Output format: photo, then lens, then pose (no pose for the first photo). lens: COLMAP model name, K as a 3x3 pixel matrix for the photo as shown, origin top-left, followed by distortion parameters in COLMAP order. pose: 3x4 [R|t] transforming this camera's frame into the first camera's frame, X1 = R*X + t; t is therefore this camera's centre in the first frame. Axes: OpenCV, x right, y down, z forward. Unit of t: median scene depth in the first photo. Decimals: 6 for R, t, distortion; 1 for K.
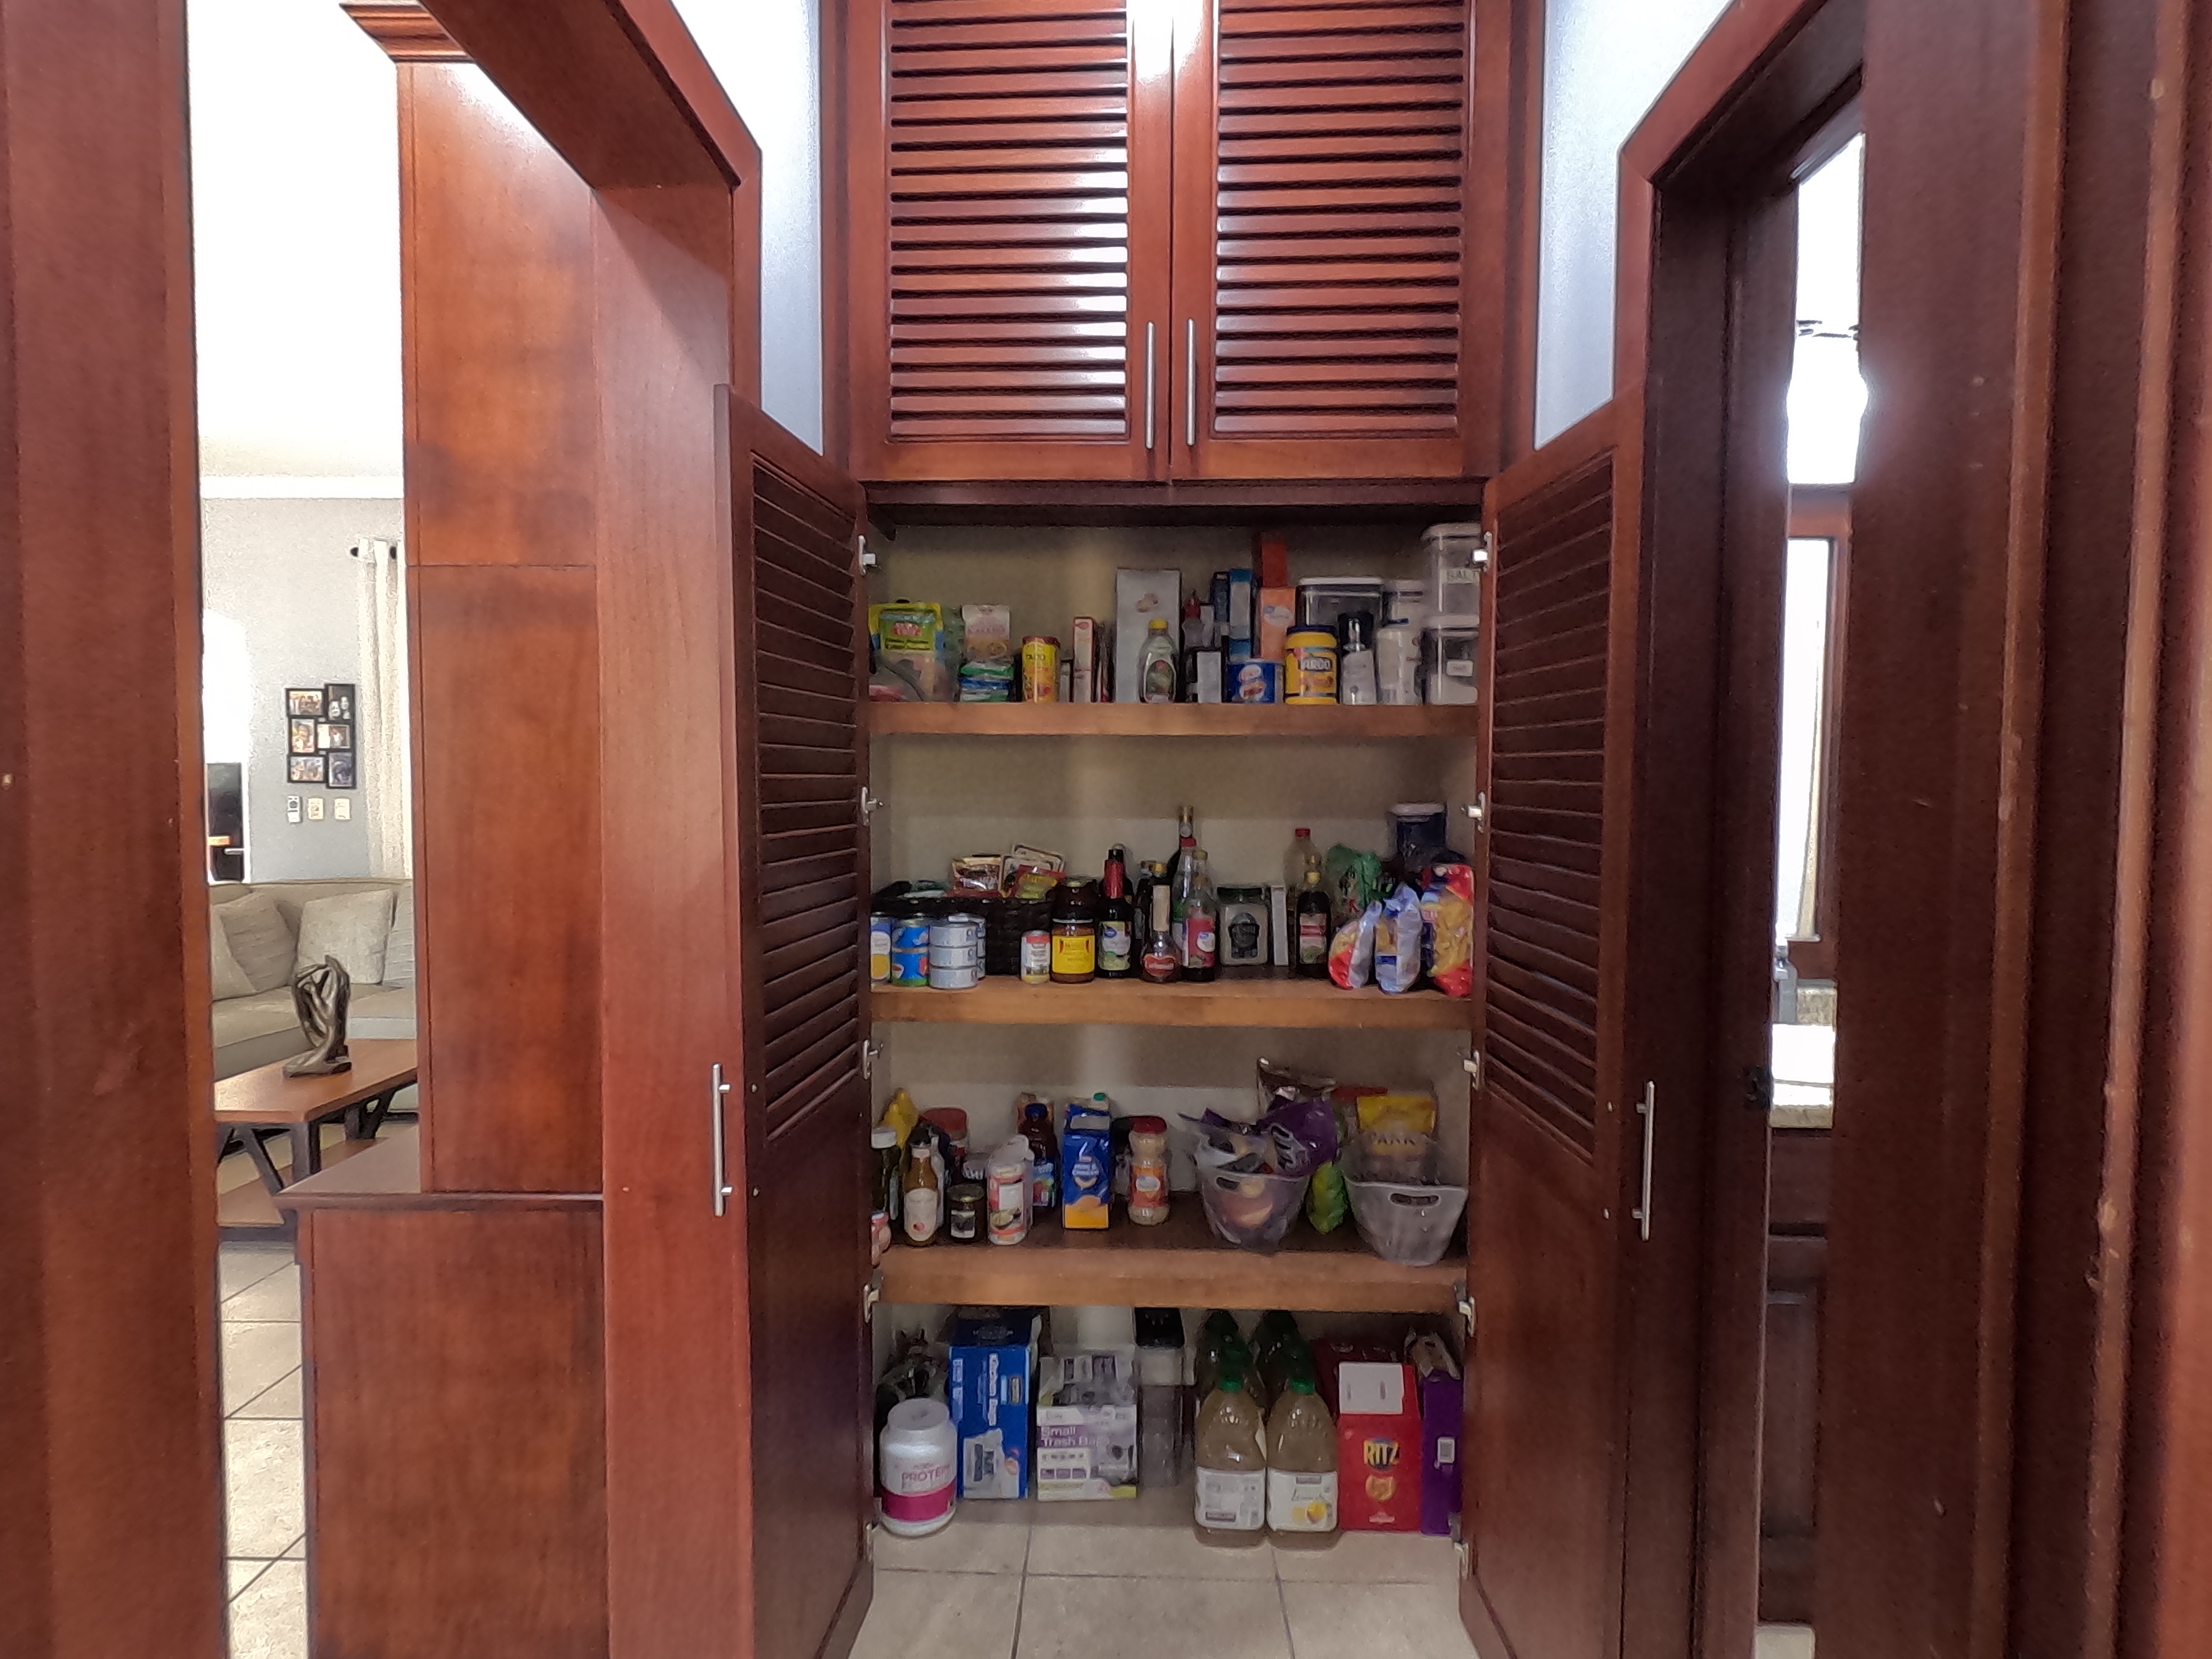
lens RADIAL K [[1156.7, 0, 1097.1], [0, 1156.7, 837.5], [0, 0, 1]] dist [0.001776, -0.000192]
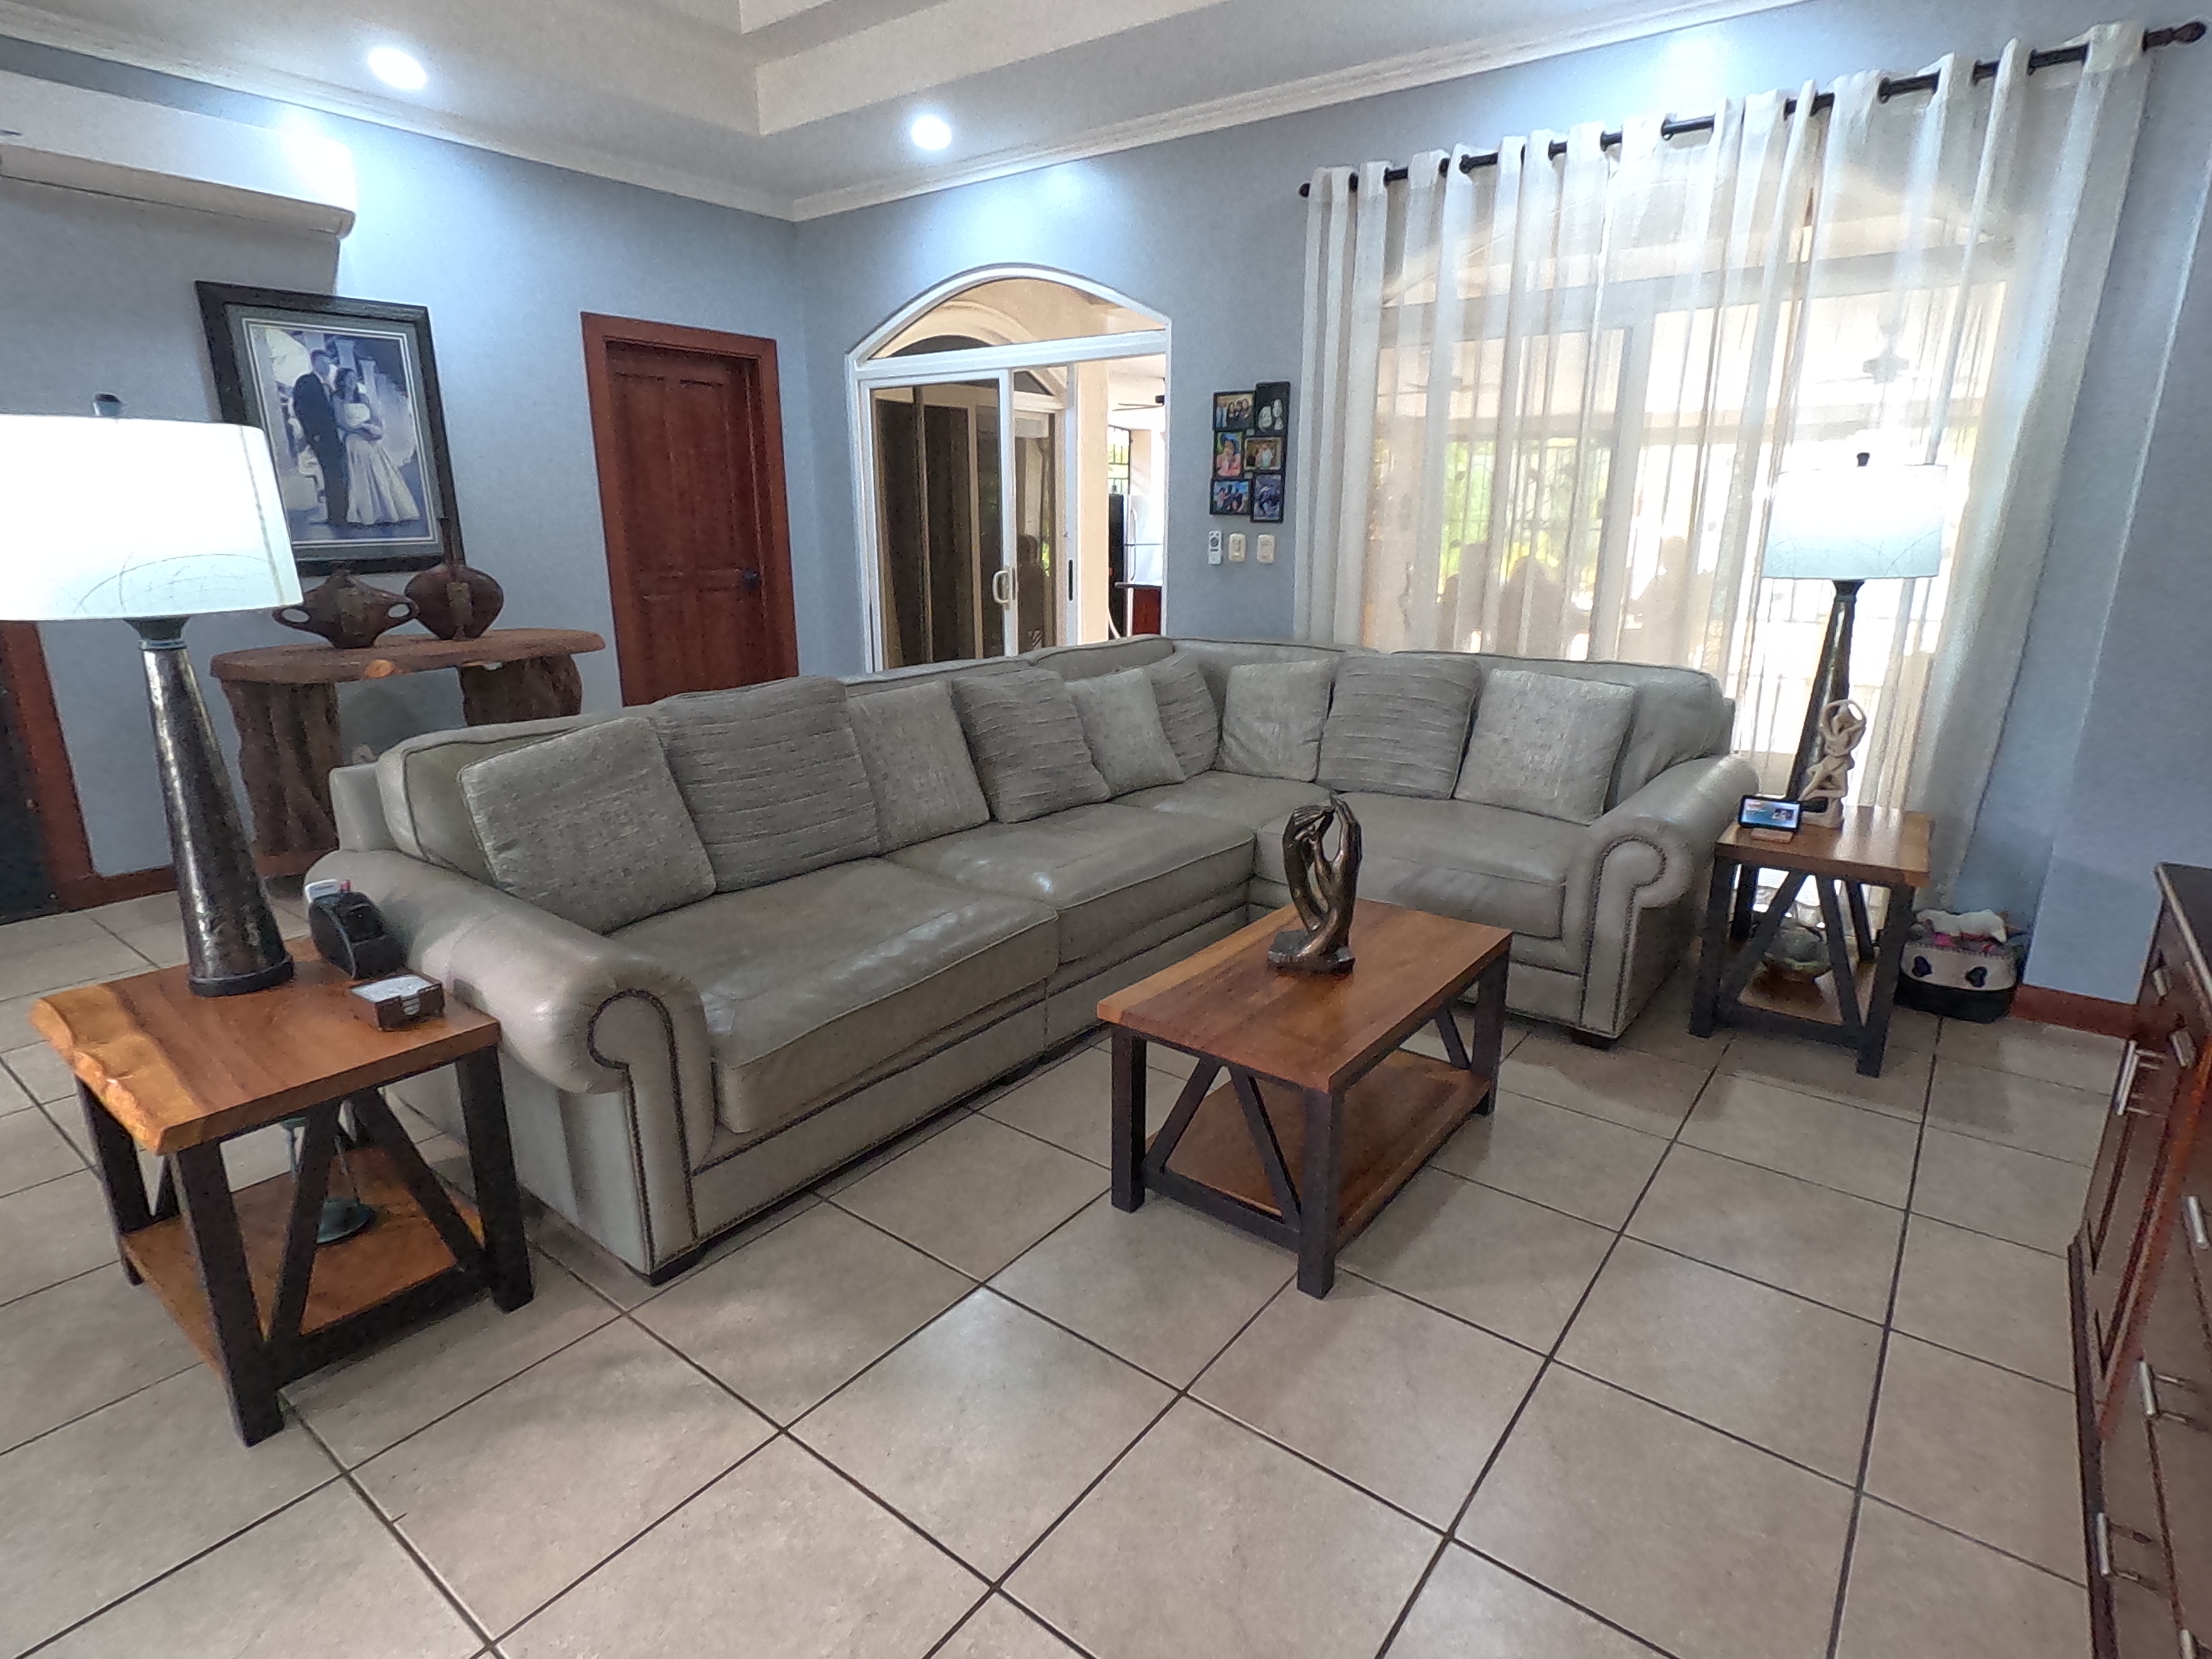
lens RADIAL K [[1156.7, 0, 1102.3], [0, 1156.7, 831.4], [0, 0, 1]] dist [0.001776, -0.000192]
pose [[0.808255, 0.156105, -0.567763, -0.258284], [-0.025058, 0.972463, 0.231705, -0.016887], [0.588299, -0.173050, 0.789910, 0.265607]]
